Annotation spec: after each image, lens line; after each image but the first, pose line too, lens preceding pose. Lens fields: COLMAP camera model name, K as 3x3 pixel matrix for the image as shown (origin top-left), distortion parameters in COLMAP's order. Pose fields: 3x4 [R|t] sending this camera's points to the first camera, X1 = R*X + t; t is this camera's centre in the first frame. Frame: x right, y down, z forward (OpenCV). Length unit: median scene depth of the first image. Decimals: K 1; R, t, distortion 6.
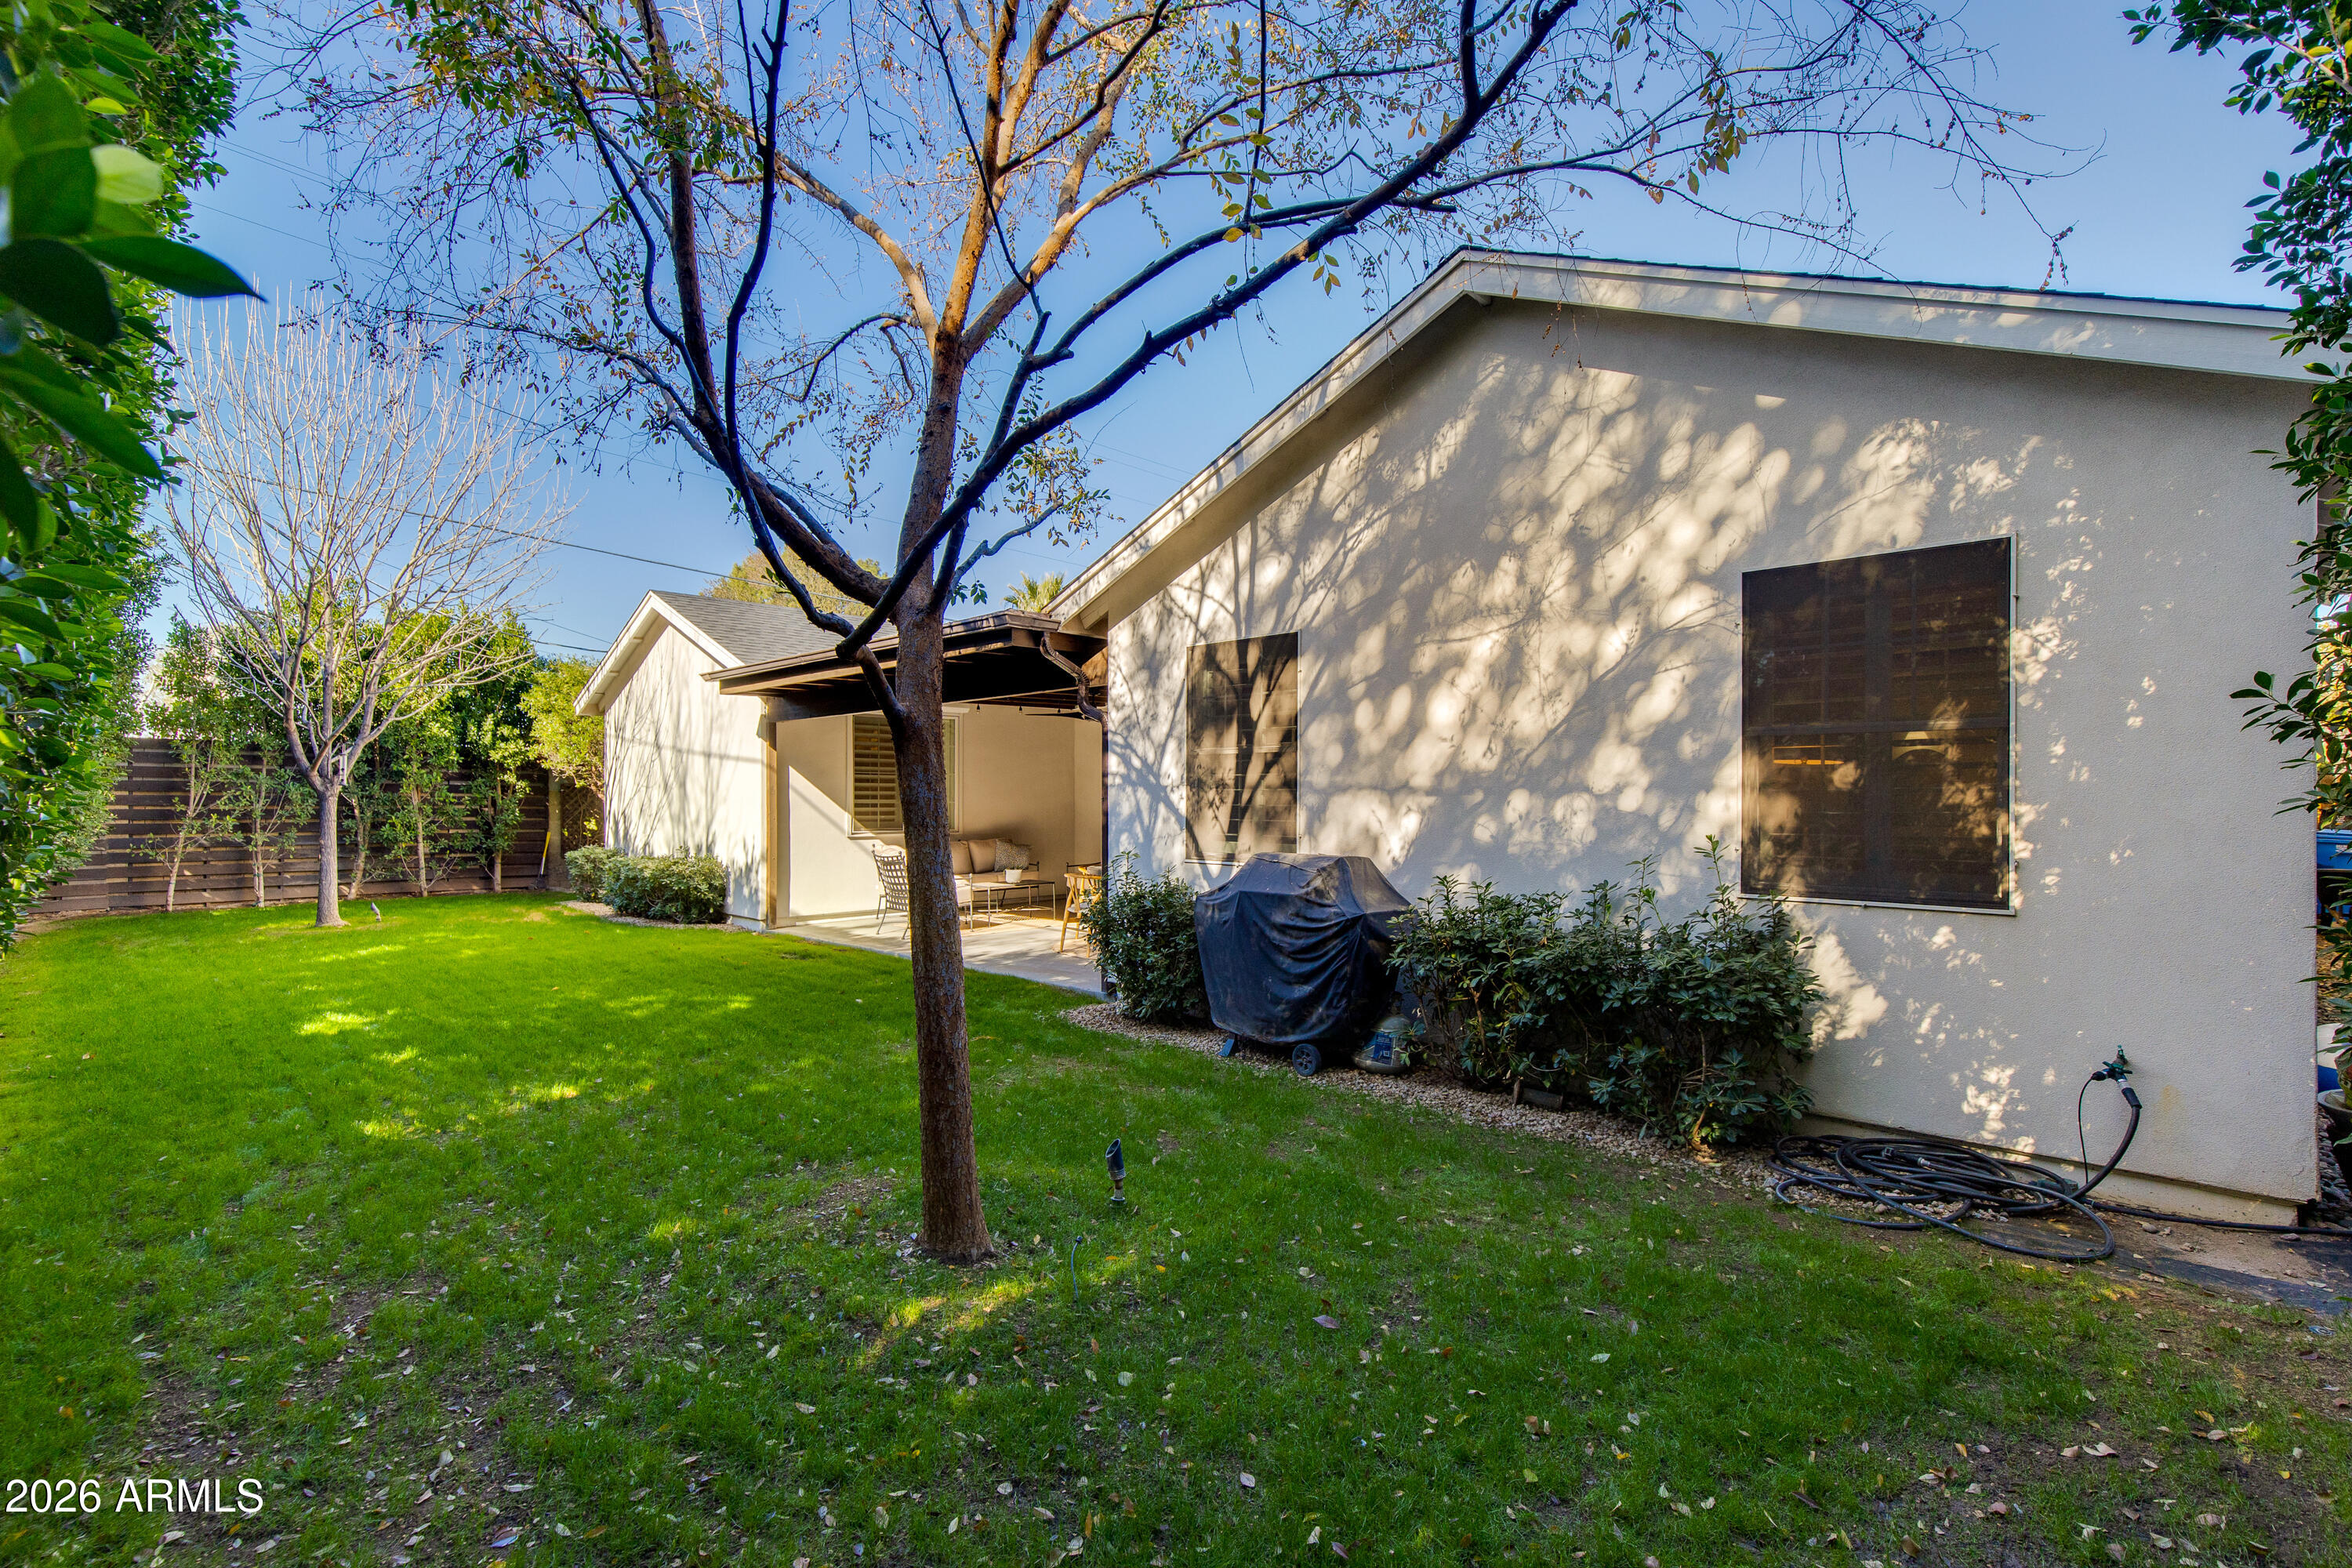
lens RADIAL K [[1191.9, 0, 1176.1], [0, 1191.9, 801.8], [0, 0, 1]] dist [0.025891, 0.000085]
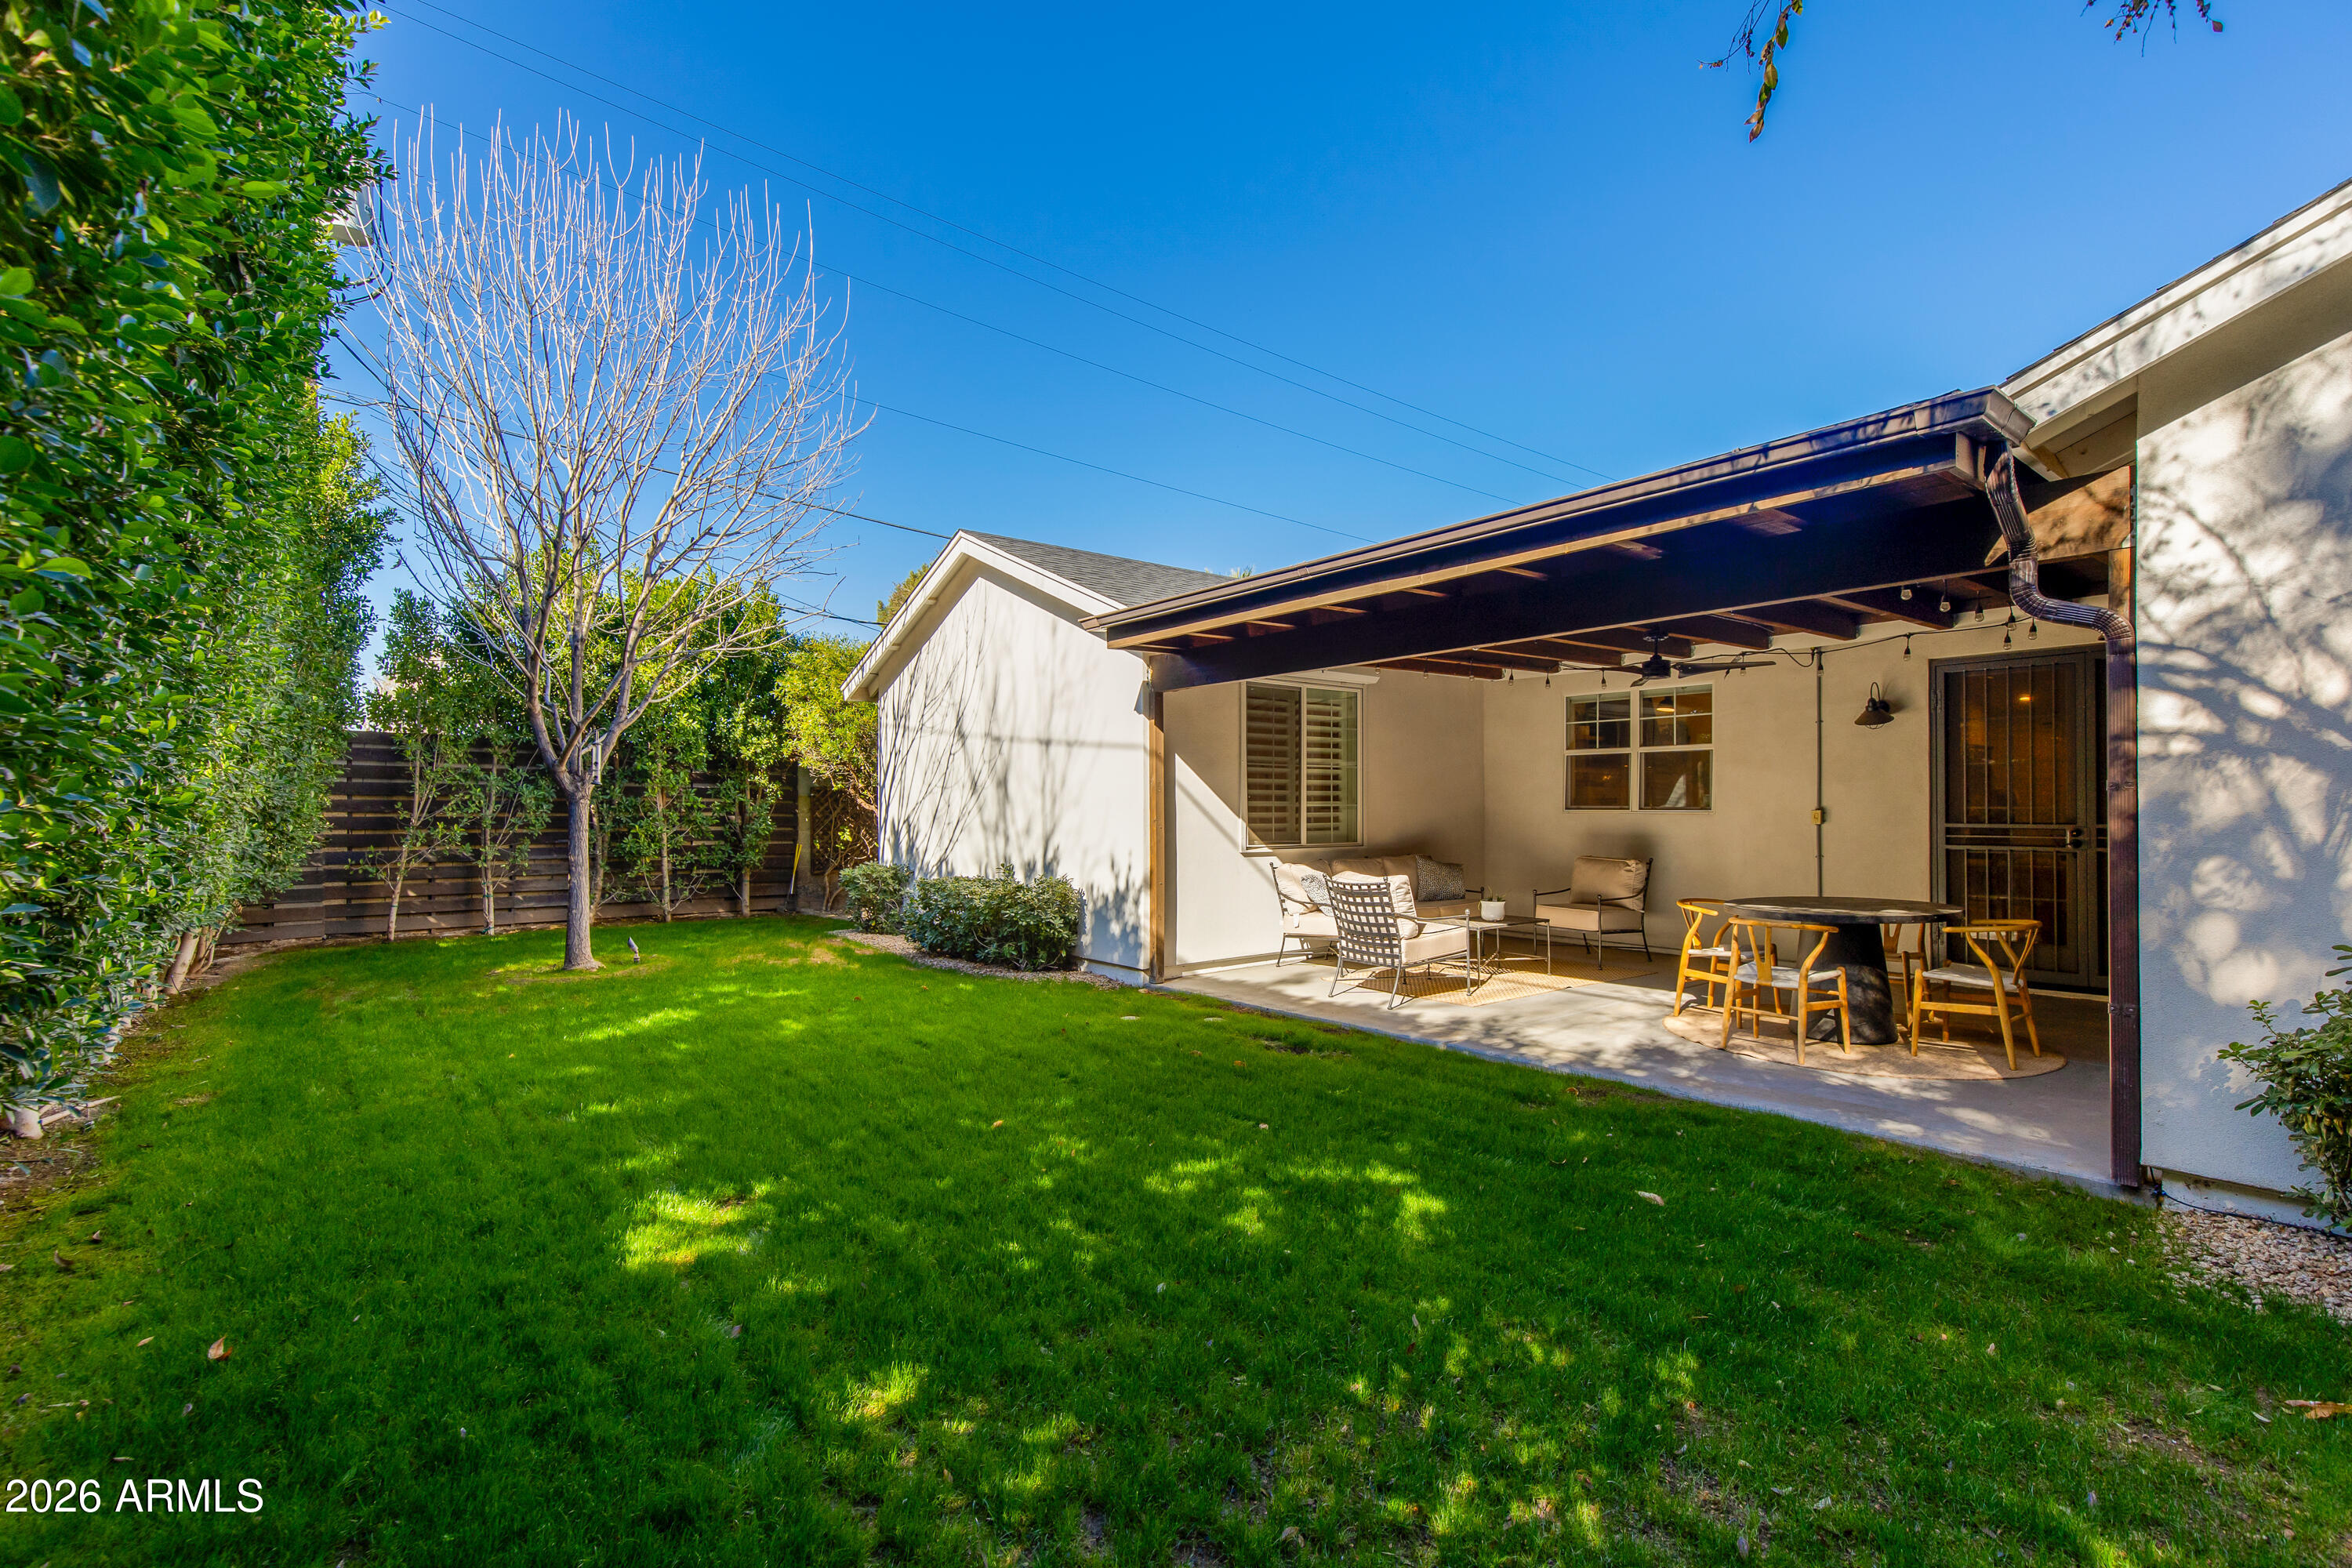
lens RADIAL K [[1191.9, 0, 1176.1], [0, 1191.9, 801.8], [0, 0, 1]] dist [0.025891, 0.000085]
pose [[0.993193, -0.002985, -0.116442, -0.197811], [0.002053, 0.999965, -0.008121, 0.003635], [0.116462, 0.007827, 0.993164, 0.240128]]
